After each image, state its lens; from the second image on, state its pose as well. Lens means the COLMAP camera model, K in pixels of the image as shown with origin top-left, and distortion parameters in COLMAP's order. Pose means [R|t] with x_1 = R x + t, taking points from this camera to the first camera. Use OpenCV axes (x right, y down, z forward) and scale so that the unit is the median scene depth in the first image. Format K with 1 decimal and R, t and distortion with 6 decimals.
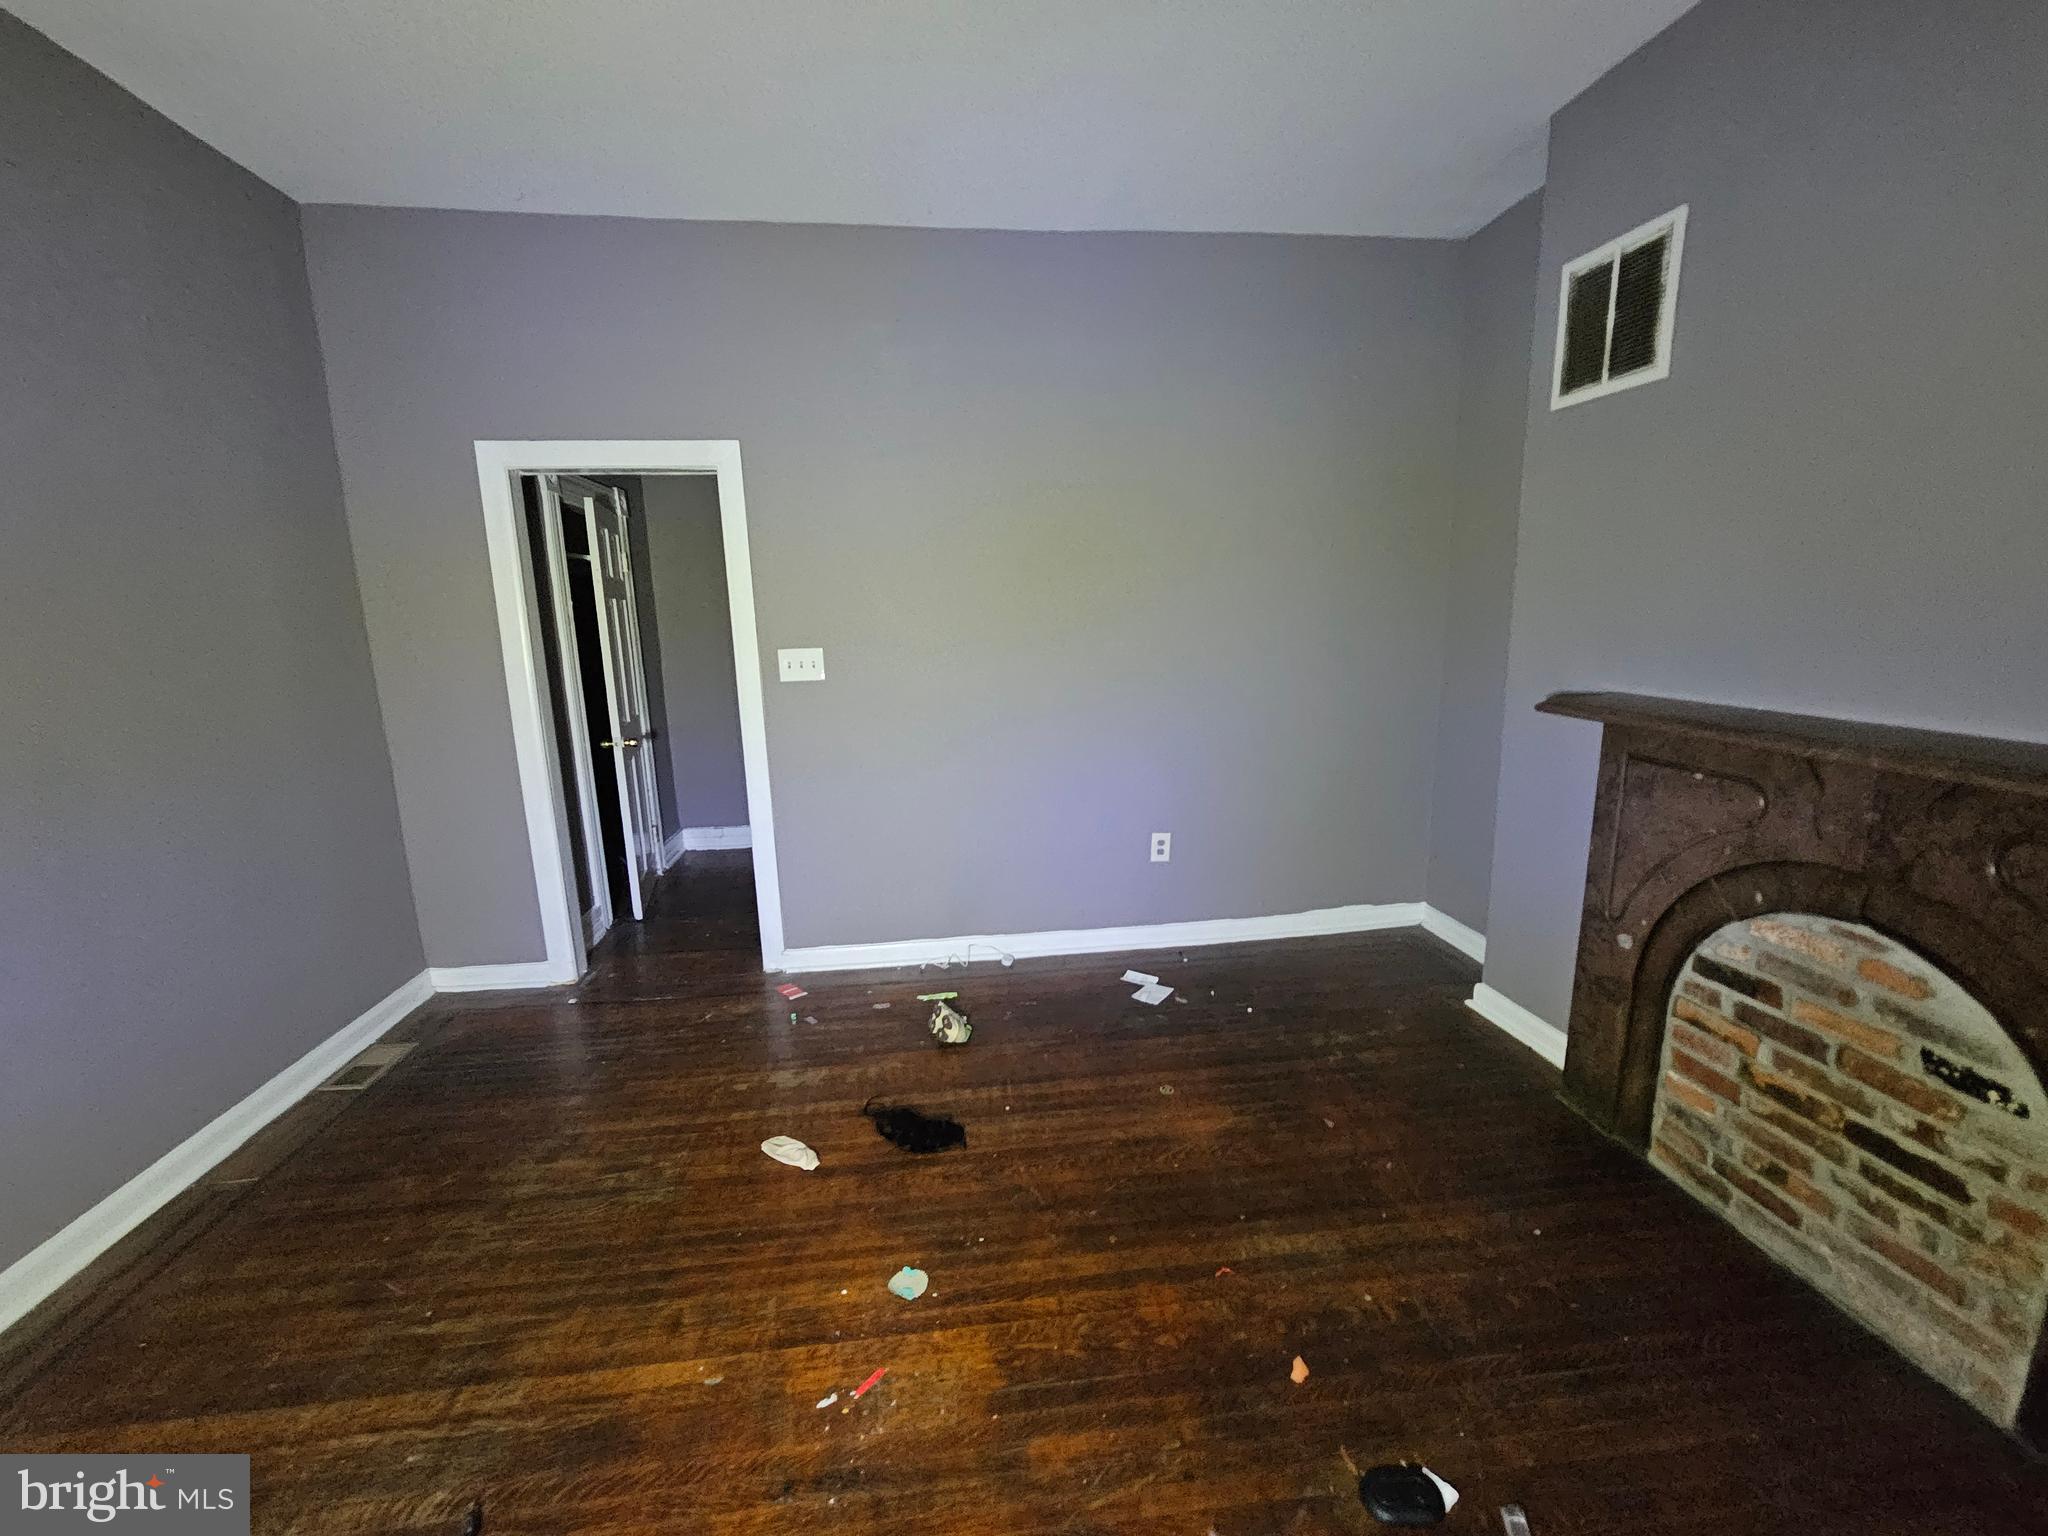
lens RADIAL K [[836.3, 0, 1024.9], [0, 836.3, 774.5], [0, 0, 1]] dist [-0.000981, -0.000775]
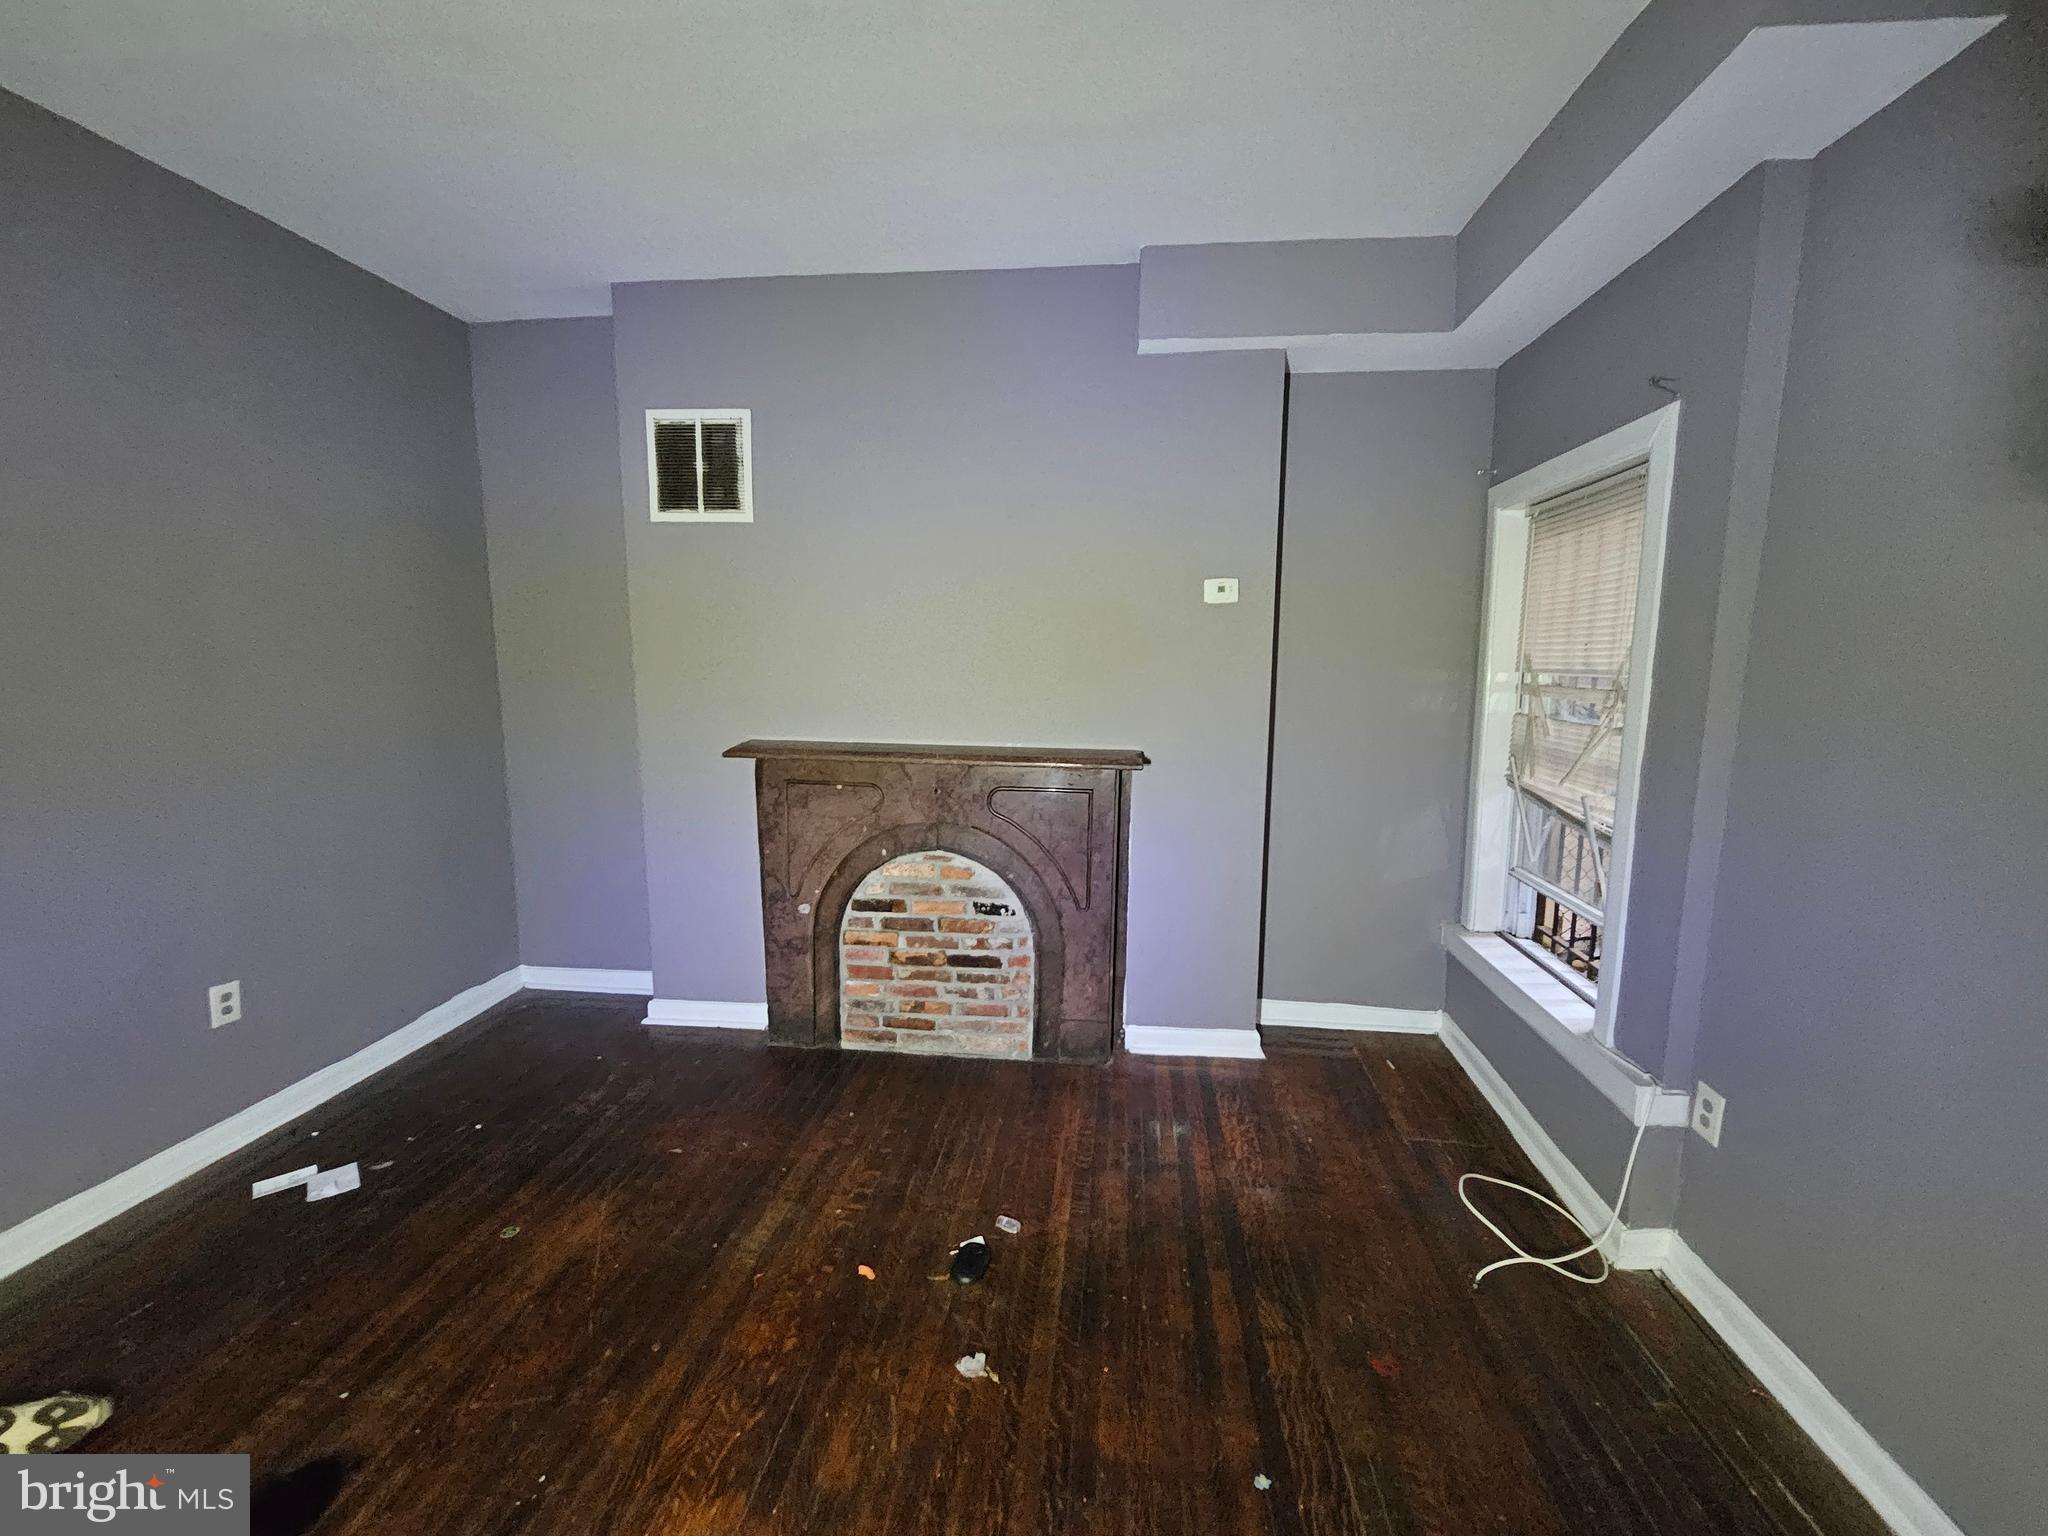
lens RADIAL K [[836.3, 0, 1026.7], [0, 836.3, 778.1], [0, 0, 1]] dist [-0.000981, -0.000775]
pose [[0.227799, -0.106565, 0.967859, -0.668276], [0.170258, 0.983039, 0.068164, -0.064870], [-0.958707, 0.149258, 0.242078, 0.297846]]
